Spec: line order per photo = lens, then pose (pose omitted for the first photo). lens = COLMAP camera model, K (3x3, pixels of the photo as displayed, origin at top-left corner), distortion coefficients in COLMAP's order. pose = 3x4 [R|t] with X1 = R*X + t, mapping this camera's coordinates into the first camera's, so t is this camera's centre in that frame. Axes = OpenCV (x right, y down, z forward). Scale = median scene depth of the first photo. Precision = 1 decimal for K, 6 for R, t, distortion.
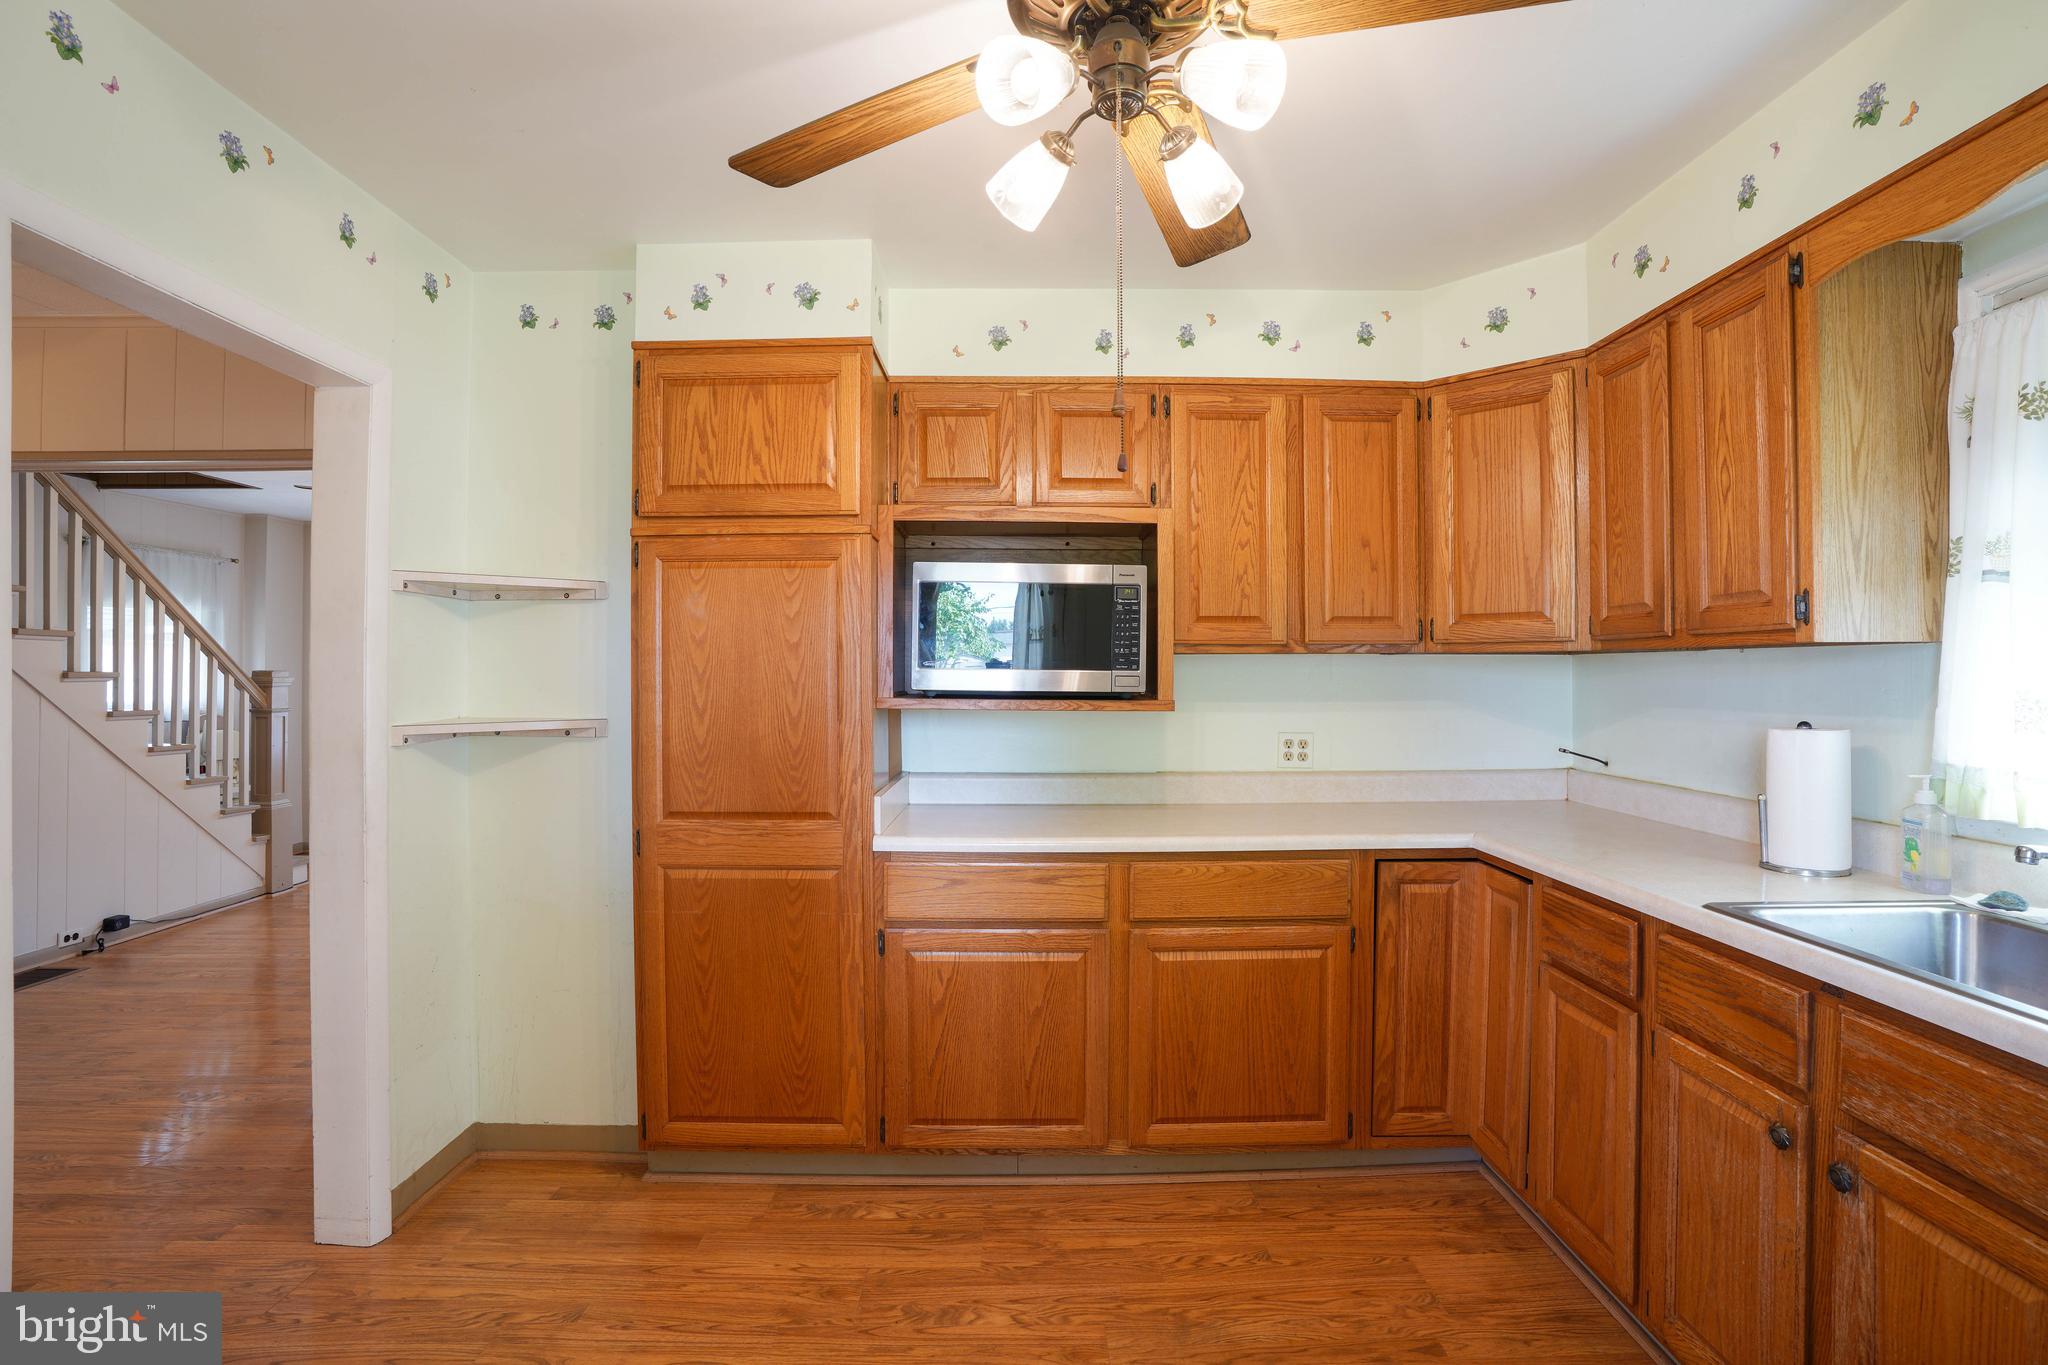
lens RADIAL K [[971.7, 0, 1029.8], [0, 971.7, 666.1], [0, 0, 1]] dist [-0.066176, 0.024385]
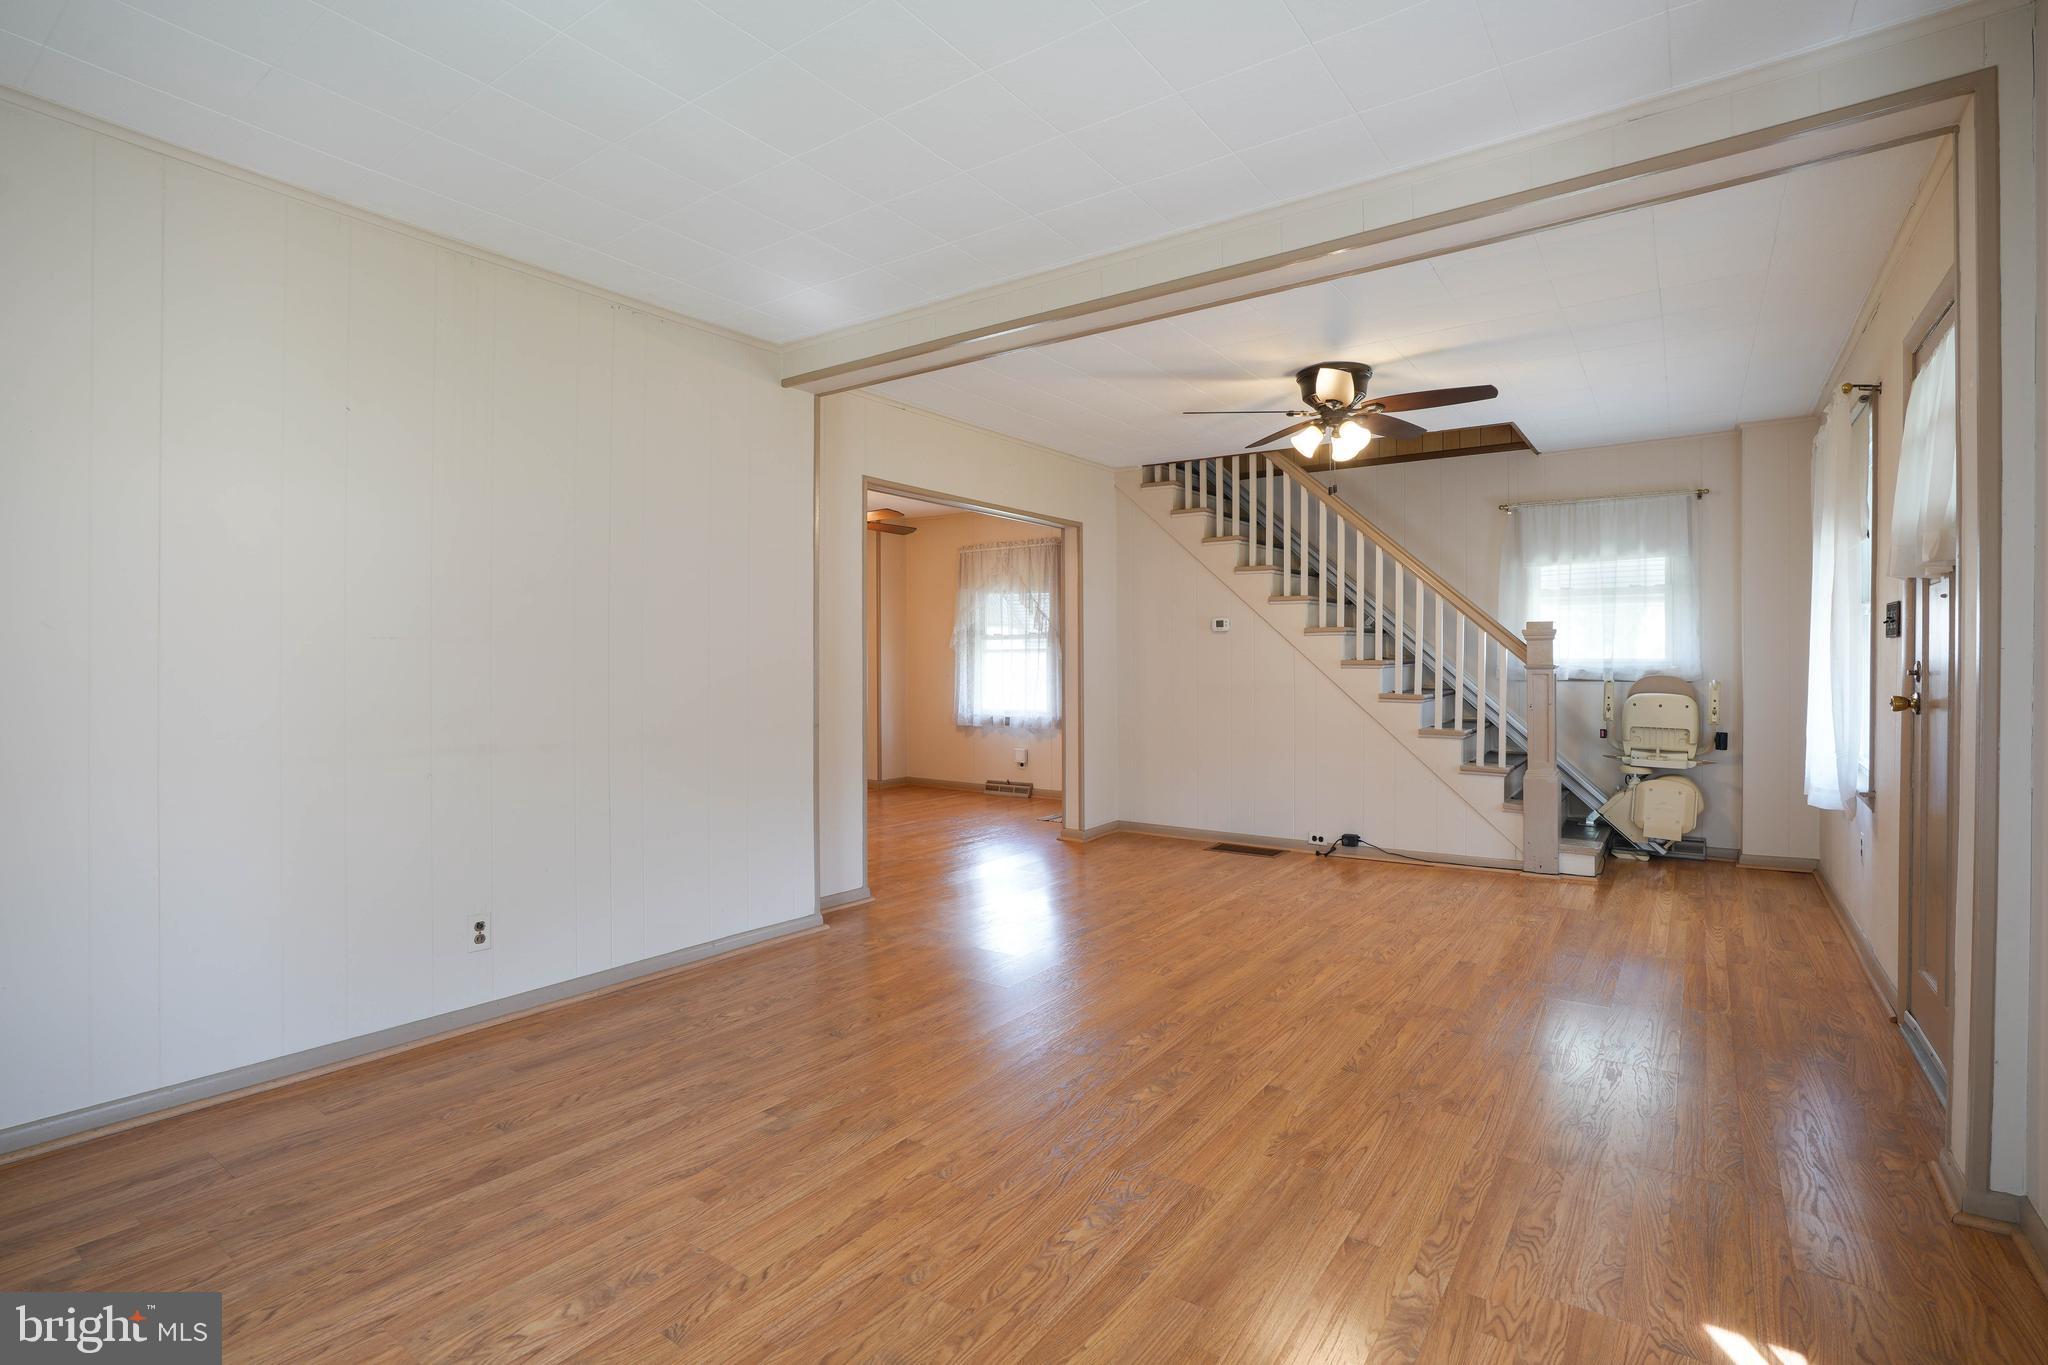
lens RADIAL K [[971.7, 0, 1029.8], [0, 971.7, 666.1], [0, 0, 1]] dist [-0.066176, 0.024385]
pose [[-0.573181, 0.003850, -0.819420, 0.257511], [0.004527, 0.999989, 0.001531, 0.054802], [0.819416, -0.002832, -0.573192, 1.425581]]
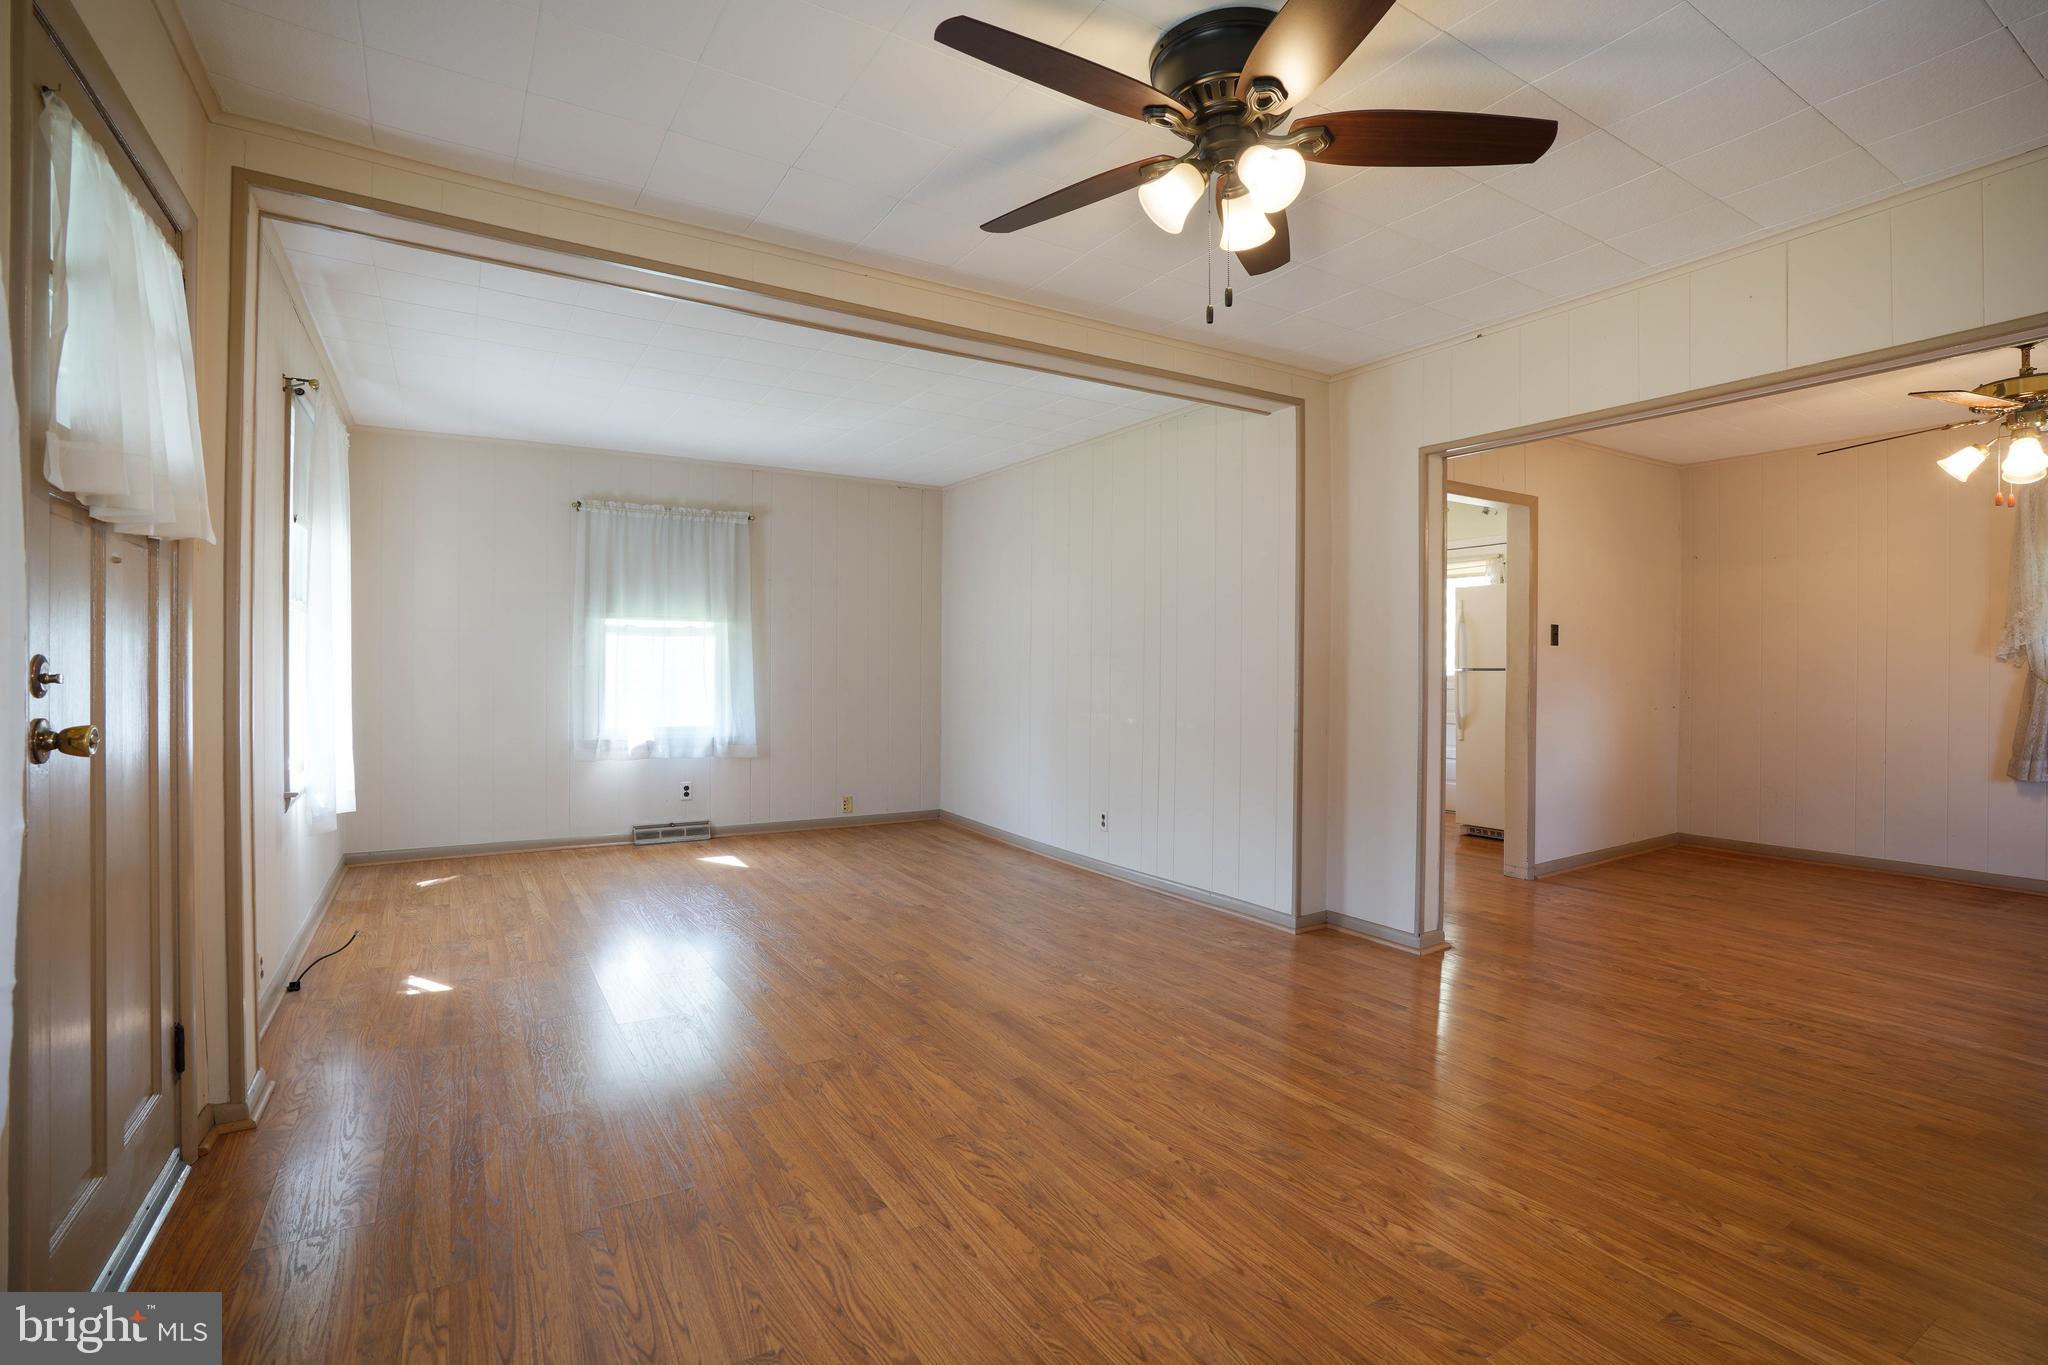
lens RADIAL K [[954.5, 0, 1023.9], [0, 954.5, 672.1], [0, 0, 1]] dist [-0.074934, 0.029856]
pose [[-0.529927, -0.005580, 0.848025, -1.025762], [-0.007966, 0.999967, 0.001602, 0.056436], [-0.848006, -0.005906, -0.529954, 1.438313]]
